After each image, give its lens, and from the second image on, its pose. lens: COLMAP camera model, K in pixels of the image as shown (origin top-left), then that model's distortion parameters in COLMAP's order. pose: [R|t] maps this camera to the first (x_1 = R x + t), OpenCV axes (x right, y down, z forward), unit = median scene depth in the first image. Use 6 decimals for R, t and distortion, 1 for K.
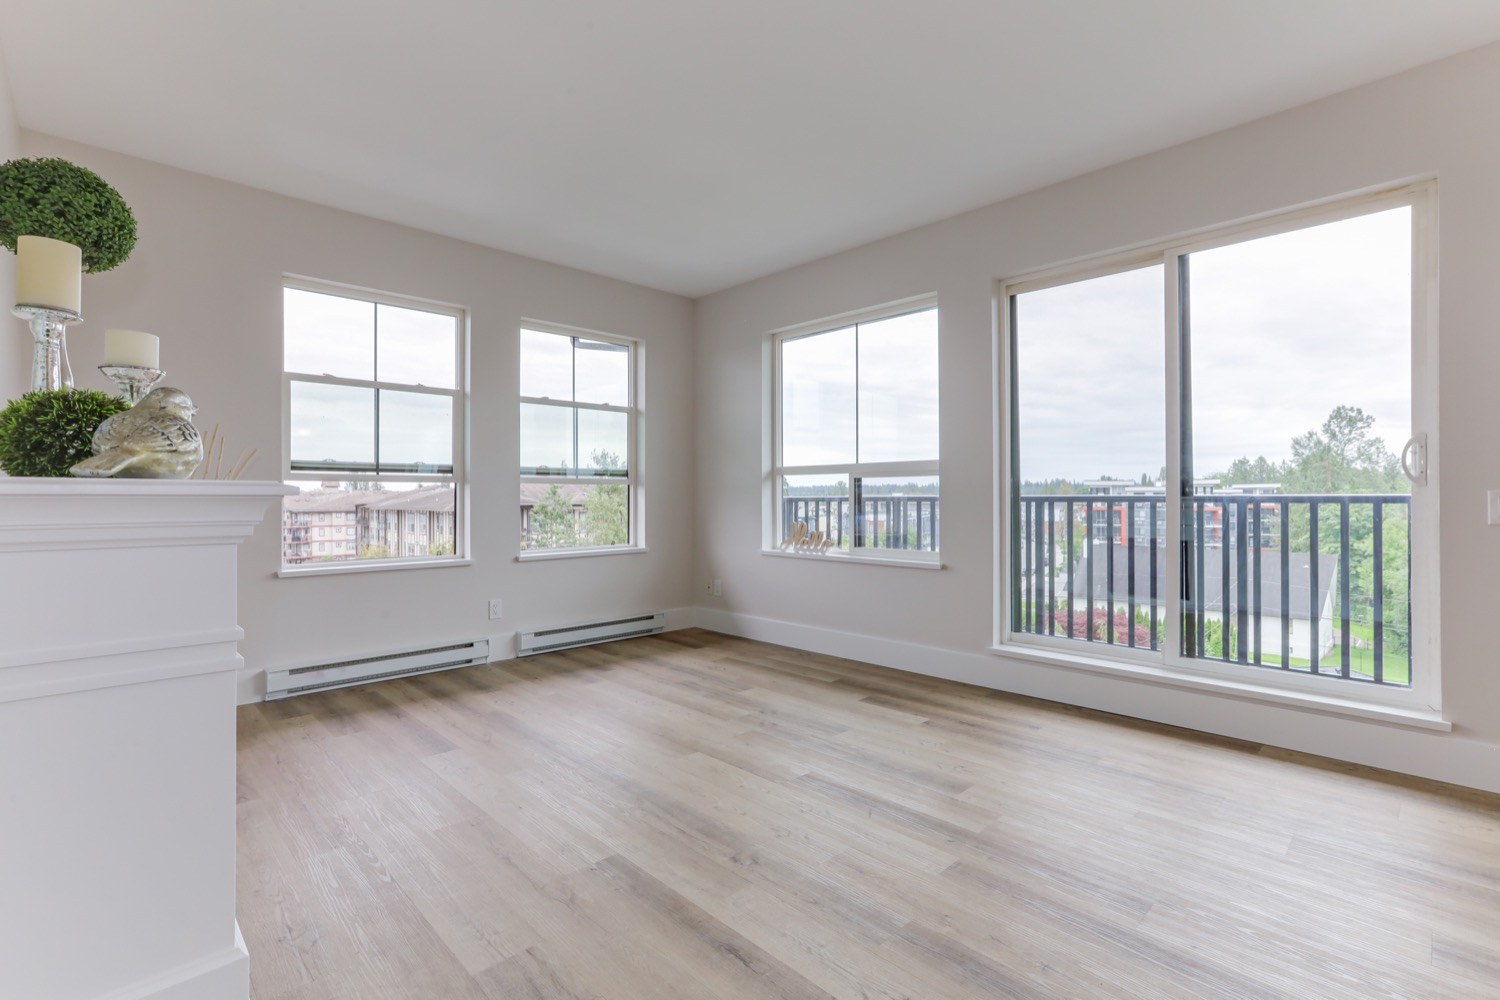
lens RADIAL K [[688.9, 0, 756.0], [0, 688.9, 496.3], [0, 0, 1]] dist [-0.030954, 0.015633]
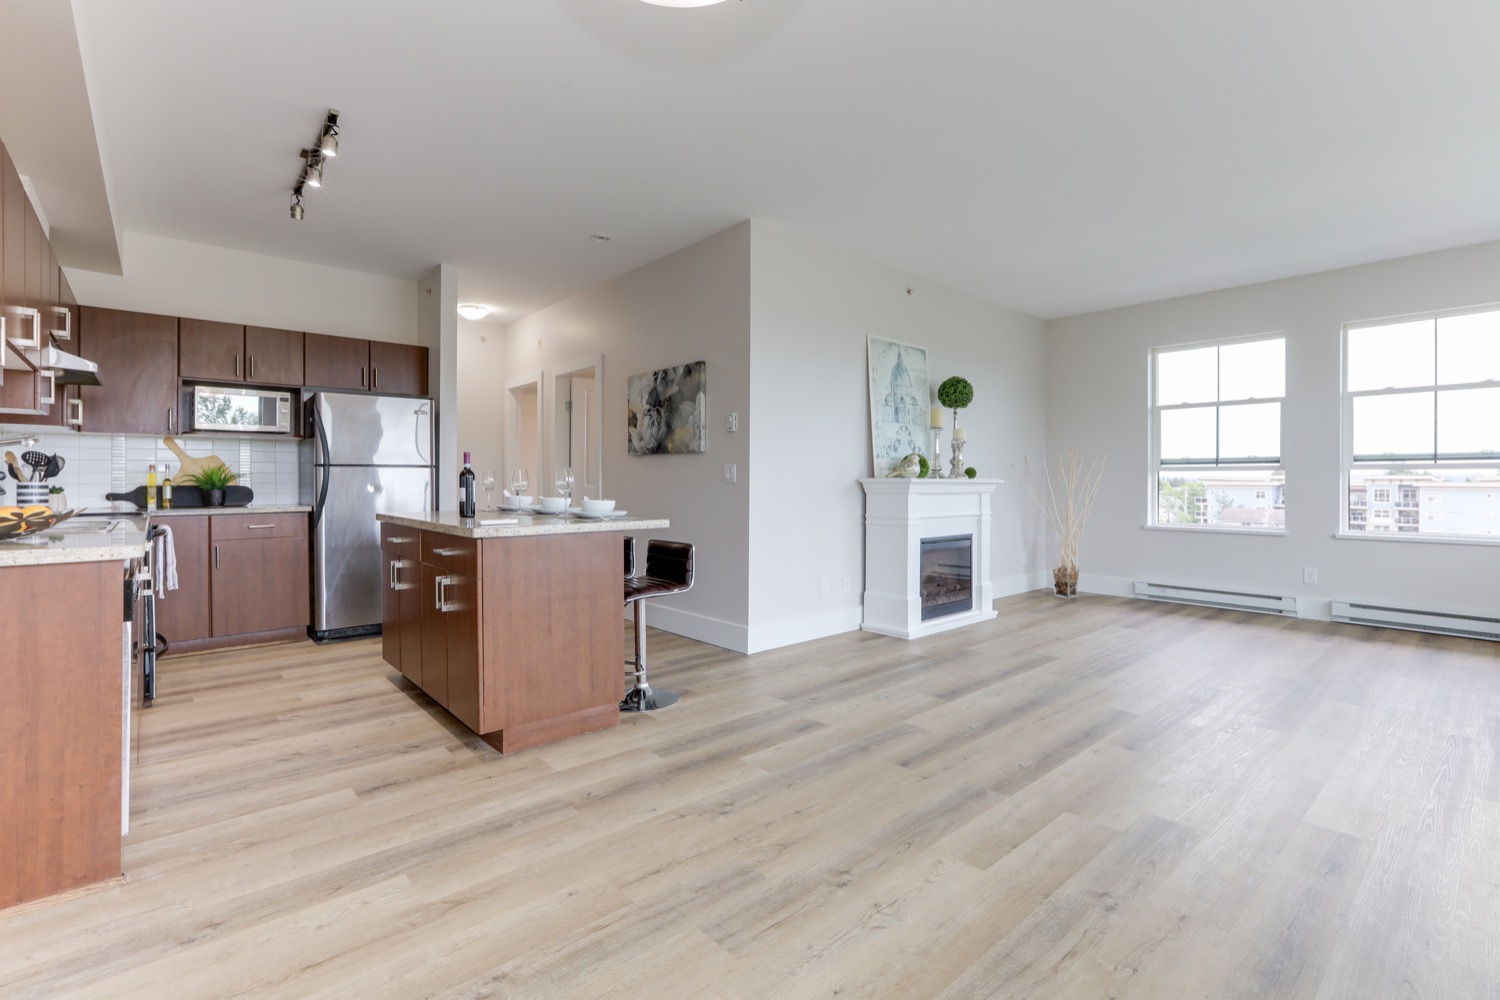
lens RADIAL K [[688.9, 0, 756.3], [0, 688.9, 480.8], [0, 0, 1]] dist [-0.030954, 0.015633]
pose [[-0.050169, 0.001957, -0.998739, 0.982831], [0.000289, 0.999998, 0.001945, -0.004271], [0.998741, -0.000191, -0.050170, 0.103059]]
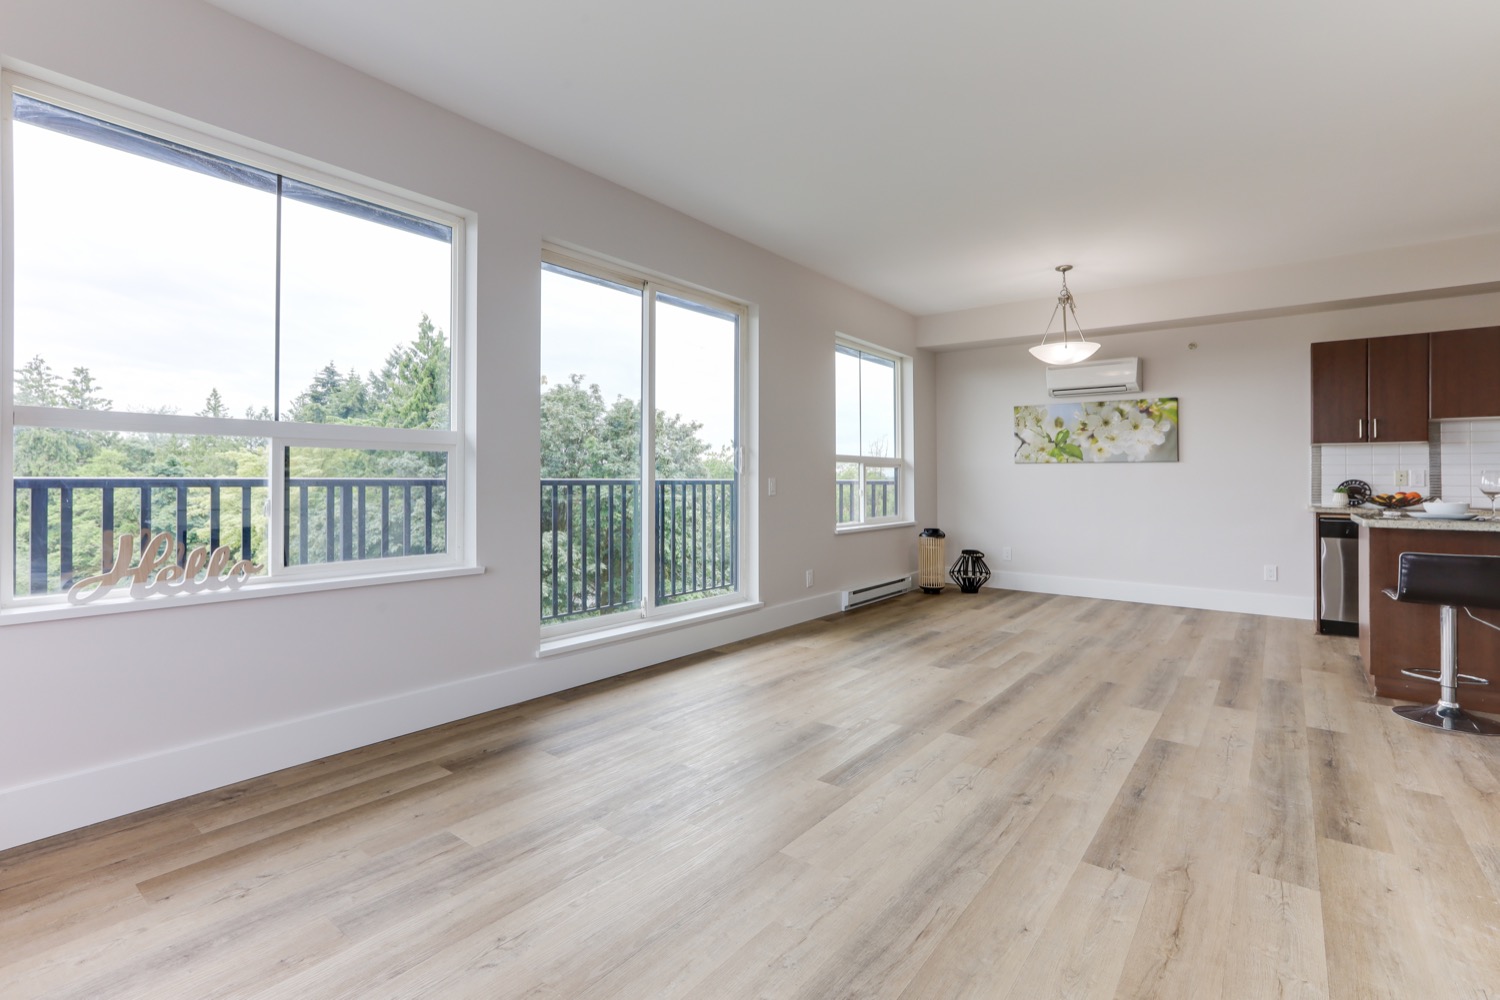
lens RADIAL K [[688.9, 0, 756.5], [0, 688.9, 476.1], [0, 0, 1]] dist [-0.030954, 0.015633]
pose [[-0.135393, 0.008541, 0.990755, -0.565092], [-0.004786, 0.999946, -0.009275, 0.001090], [-0.990780, -0.005997, -0.135345, 0.826505]]
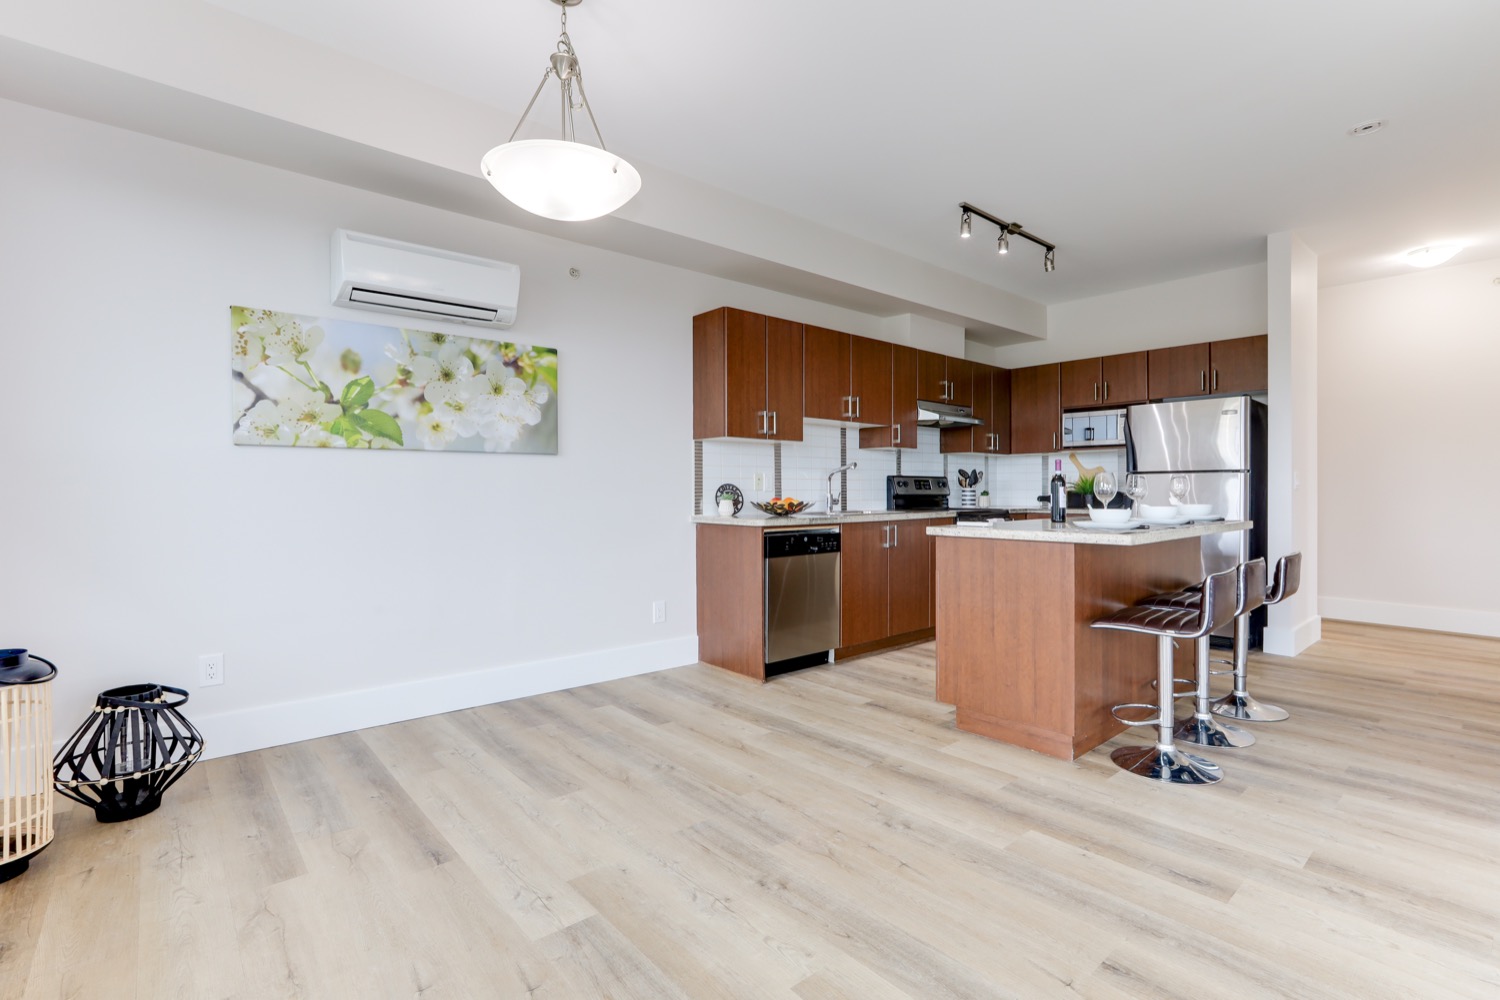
lens RADIAL K [[688.9, 0, 749.7], [0, 688.9, 496.3], [0, 0, 1]] dist [-0.030954, 0.015633]
pose [[-0.997834, 0.004252, 0.065640, 0.486075], [0.004900, 0.999941, 0.009706, -0.000811], [-0.065595, 0.010007, -0.997796, 0.614064]]
